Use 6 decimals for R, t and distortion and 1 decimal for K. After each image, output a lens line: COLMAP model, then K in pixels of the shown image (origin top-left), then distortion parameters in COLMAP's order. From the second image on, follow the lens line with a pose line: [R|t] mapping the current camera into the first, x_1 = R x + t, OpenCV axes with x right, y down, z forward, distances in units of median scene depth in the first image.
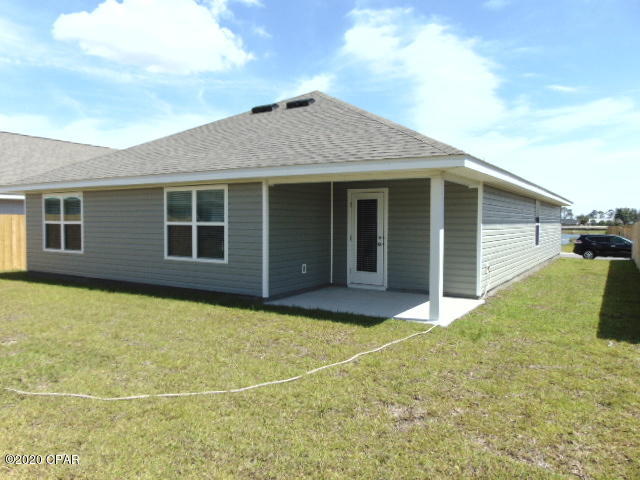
lens RADIAL K [[491.0, 0, 320.8], [0, 491.0, 240.2], [0, 0, 1]] dist [-0.014934, 0.032153]
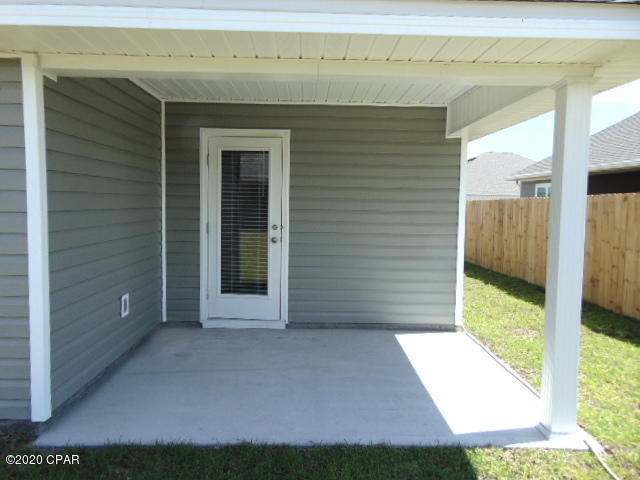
lens RADIAL K [[491.0, 0, 317.3], [0, 491.0, 237.2], [0, 0, 1]] dist [-0.014934, 0.032153]
pose [[0.849973, -0.031300, 0.525896, -0.109031], [0.012416, 0.999146, 0.039400, -0.014085], [-0.526680, -0.026959, 0.849636, 0.543549]]
